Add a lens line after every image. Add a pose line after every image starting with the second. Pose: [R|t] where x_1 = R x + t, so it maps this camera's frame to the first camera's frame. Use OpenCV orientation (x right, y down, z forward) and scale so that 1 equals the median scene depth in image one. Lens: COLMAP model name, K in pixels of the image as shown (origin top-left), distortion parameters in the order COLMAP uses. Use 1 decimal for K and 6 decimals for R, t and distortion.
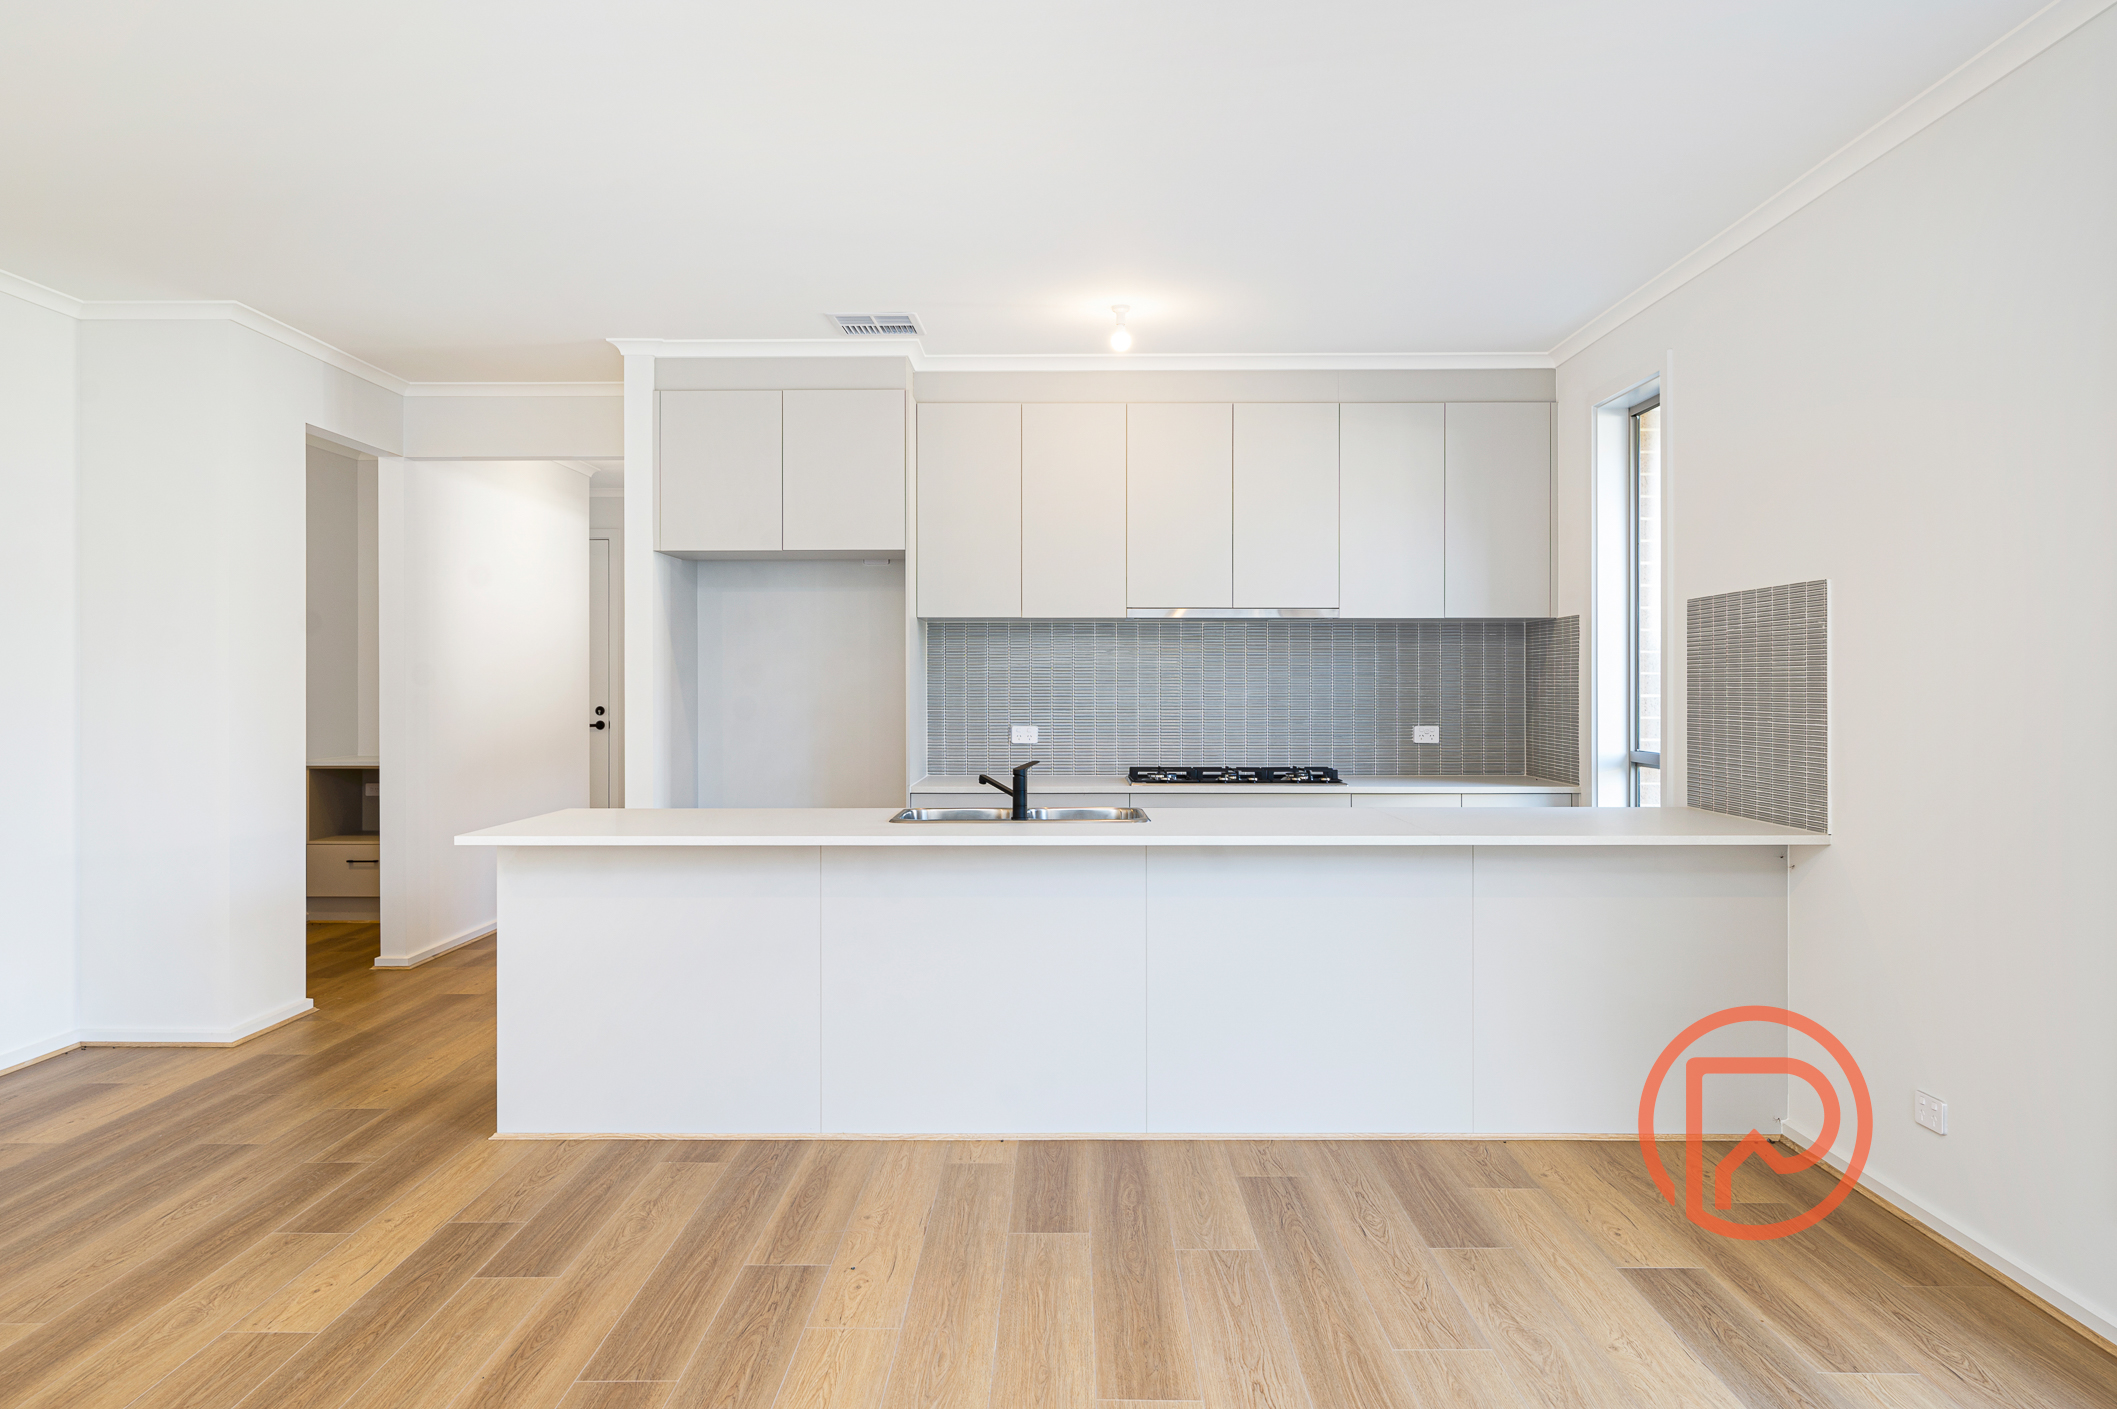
lens RADIAL K [[1402.3, 0, 1058.5], [0, 1402.3, 704.5], [0, 0, 1]] dist [-0.002654, 0.000036]
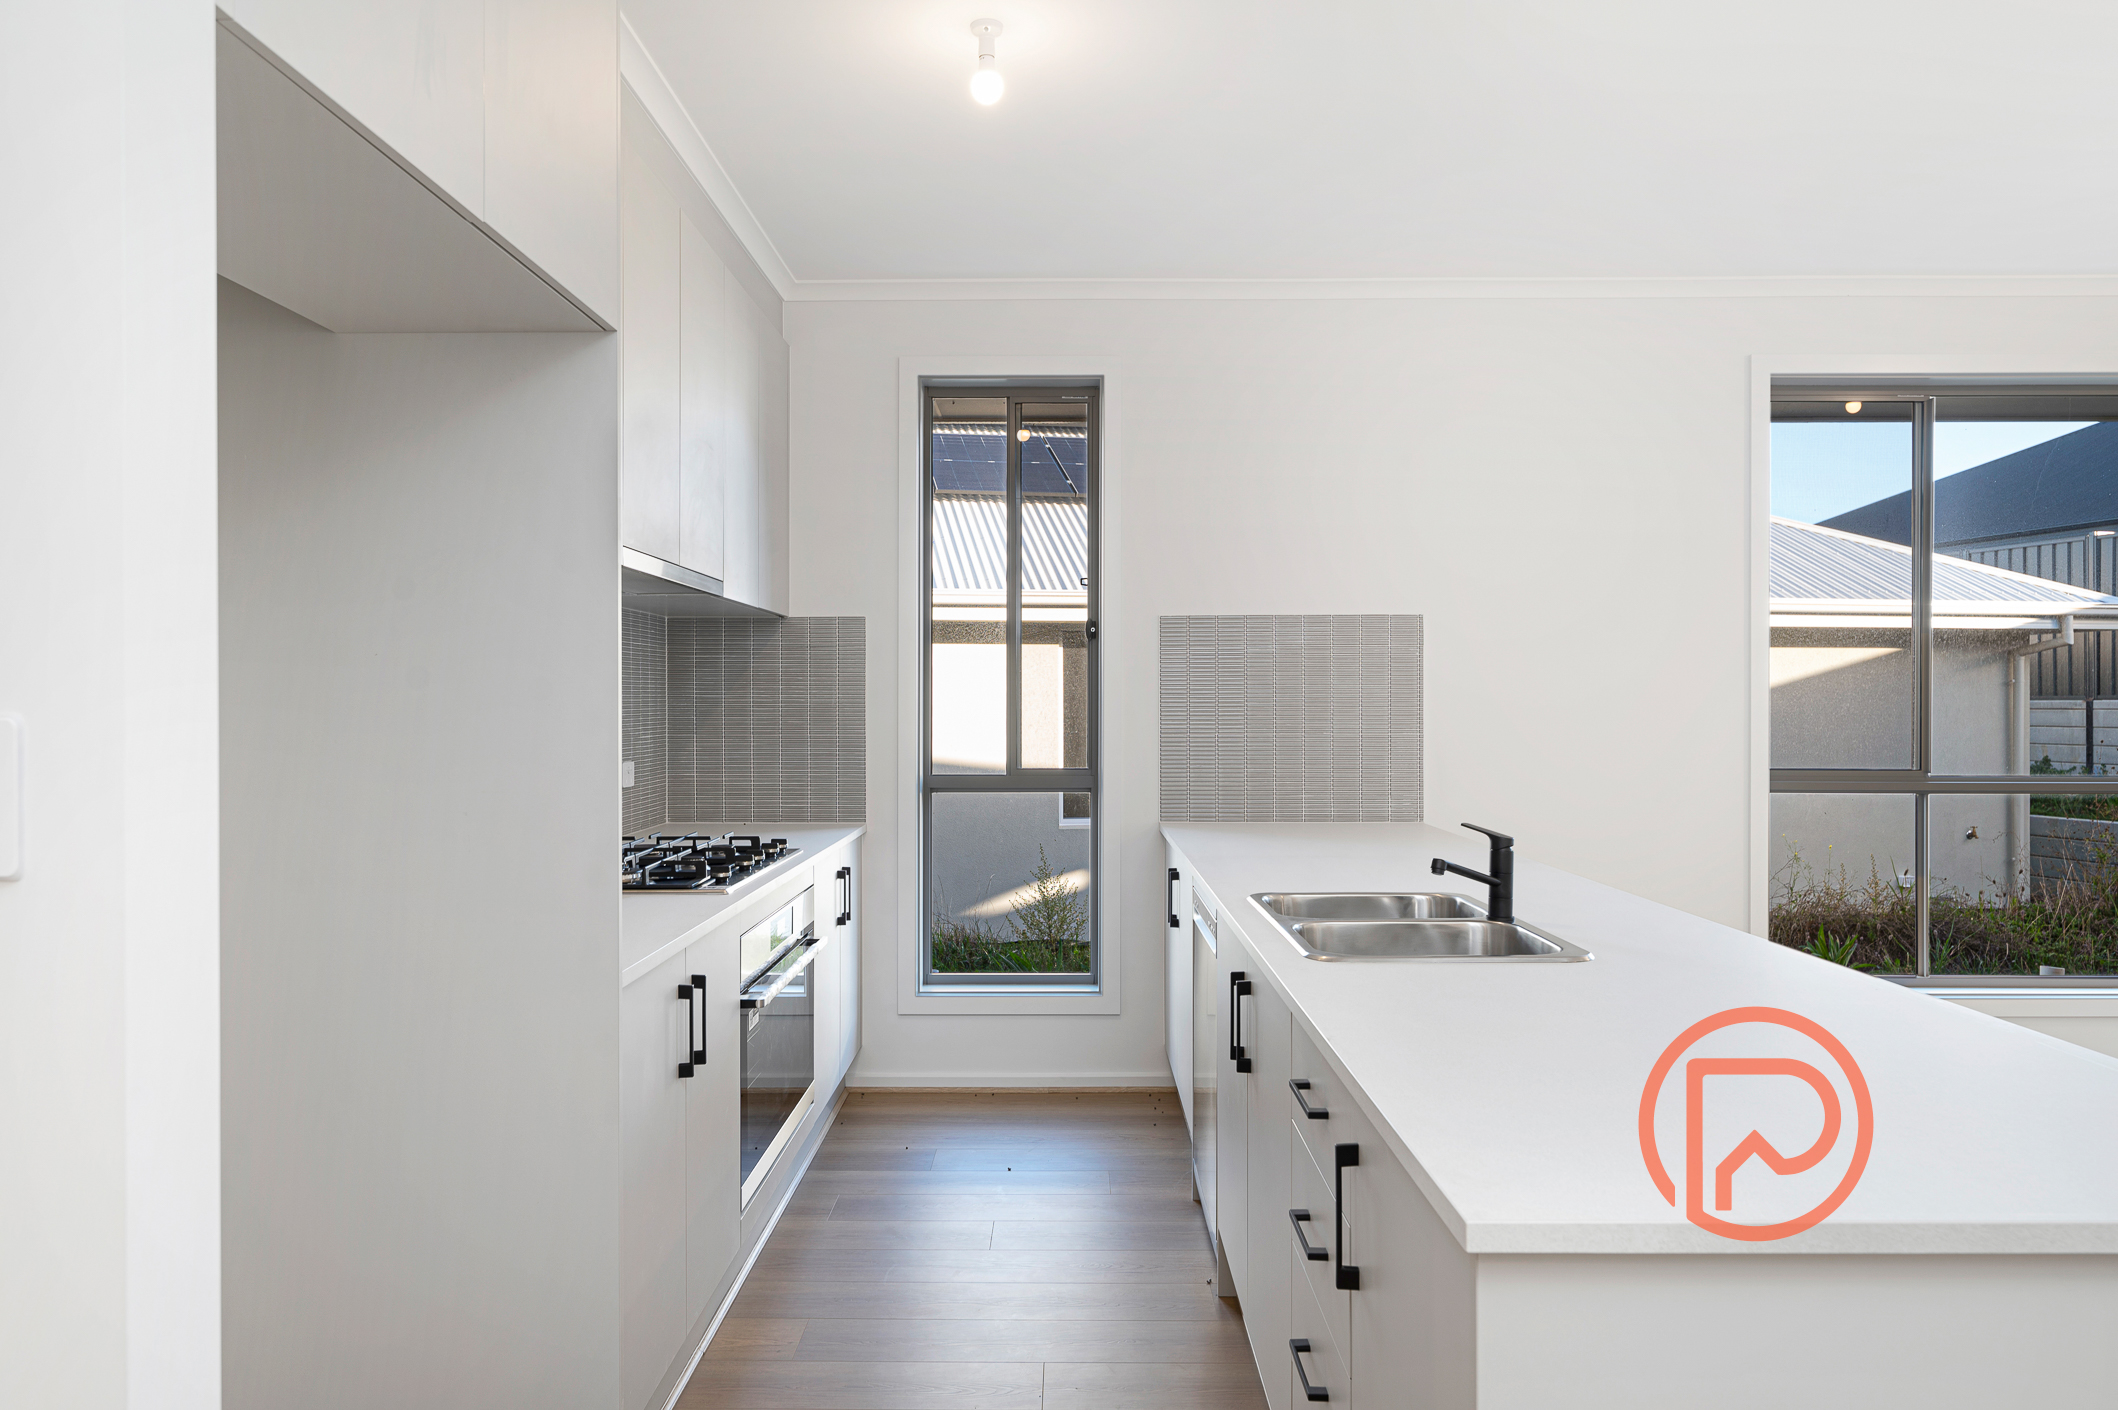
lens RADIAL K [[1402.9, 0, 1059.0], [0, 1402.9, 705.0], [0, 0, 1]] dist [-0.002654, 0.000036]
pose [[0.026195, 0.004442, 0.999647, -0.494875], [0.014134, 0.999889, -0.004813, -0.007801], [-0.999557, 0.014255, 0.026129, 0.917353]]
